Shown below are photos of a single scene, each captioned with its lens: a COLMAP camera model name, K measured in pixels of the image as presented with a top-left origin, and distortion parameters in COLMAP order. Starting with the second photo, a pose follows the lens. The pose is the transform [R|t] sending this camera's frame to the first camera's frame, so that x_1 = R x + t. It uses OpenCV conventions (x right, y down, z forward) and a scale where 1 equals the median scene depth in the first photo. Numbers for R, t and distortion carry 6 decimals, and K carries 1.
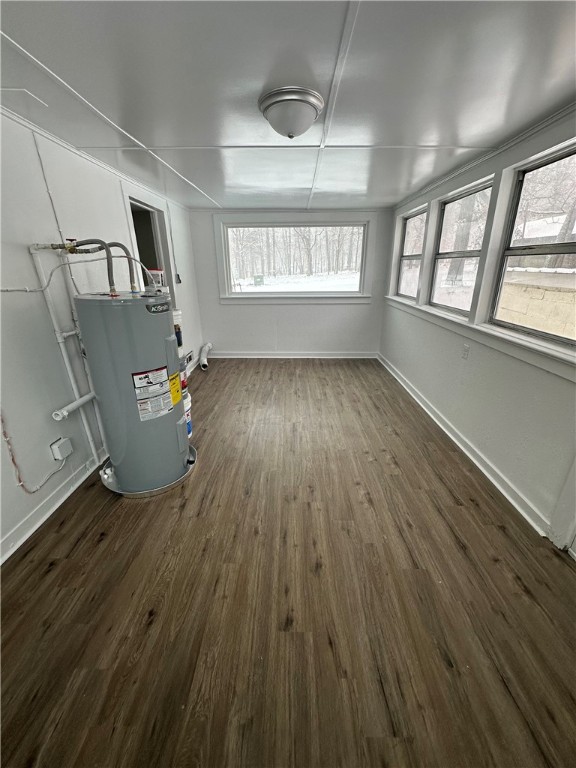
lens RADIAL K [[304.8, 0, 288.0], [0, 304.8, 384.0], [0, 0, 1]] dist [-0.002957, 0.000666]
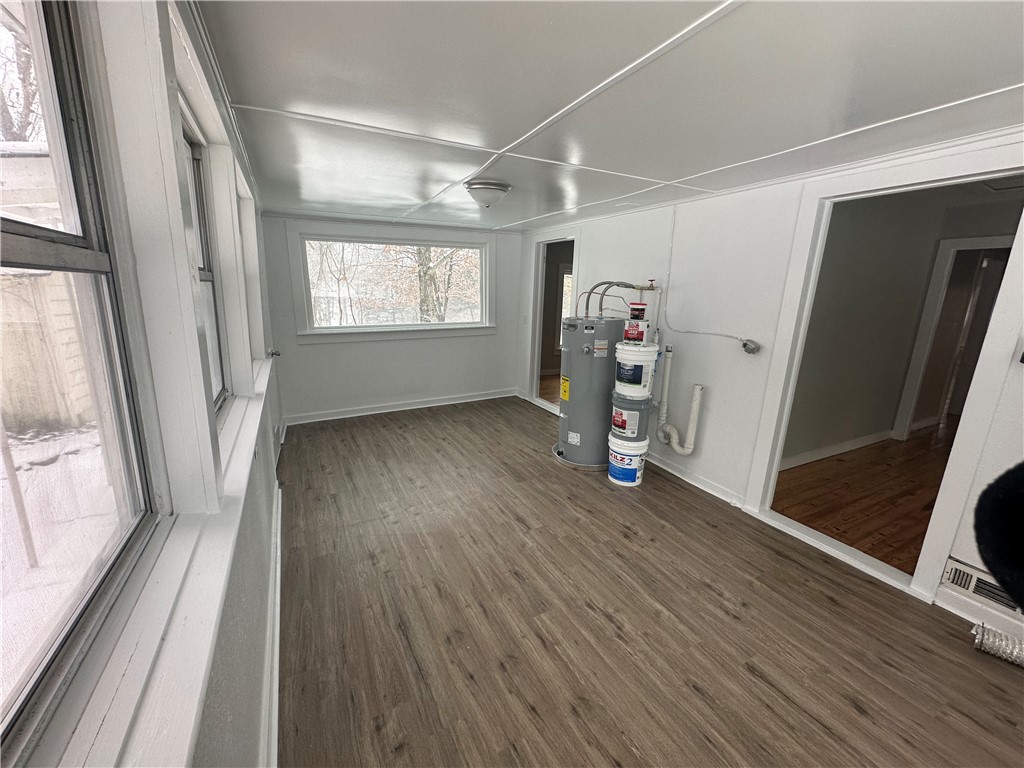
lens RADIAL K [[406.3, 0, 510.9], [0, 406.3, 384.8], [0, 0, 1]] dist [-0.002957, 0.000666]
pose [[-0.875970, 0.095483, -0.472820, 0.486404], [-0.189726, 0.833006, 0.519716, -0.638227], [0.443486, 0.544962, -0.711573, 1.586433]]
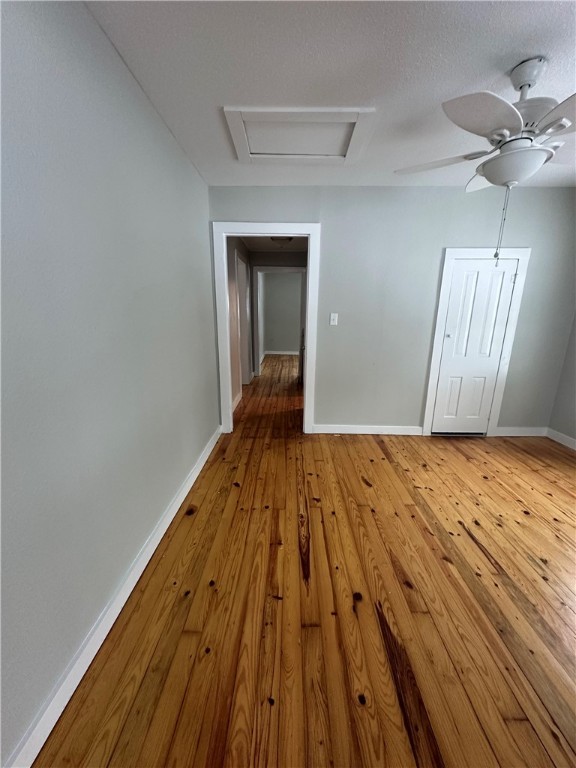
lens RADIAL K [[304.8, 0, 288.0], [0, 304.8, 384.0], [0, 0, 1]] dist [-0.002957, 0.000666]
pose [[0.000564, 0.252289, -0.967652, -0.519627], [-0.369964, 0.899046, 0.234186, -0.446631], [0.929046, 0.357865, 0.093845, 1.270975]]
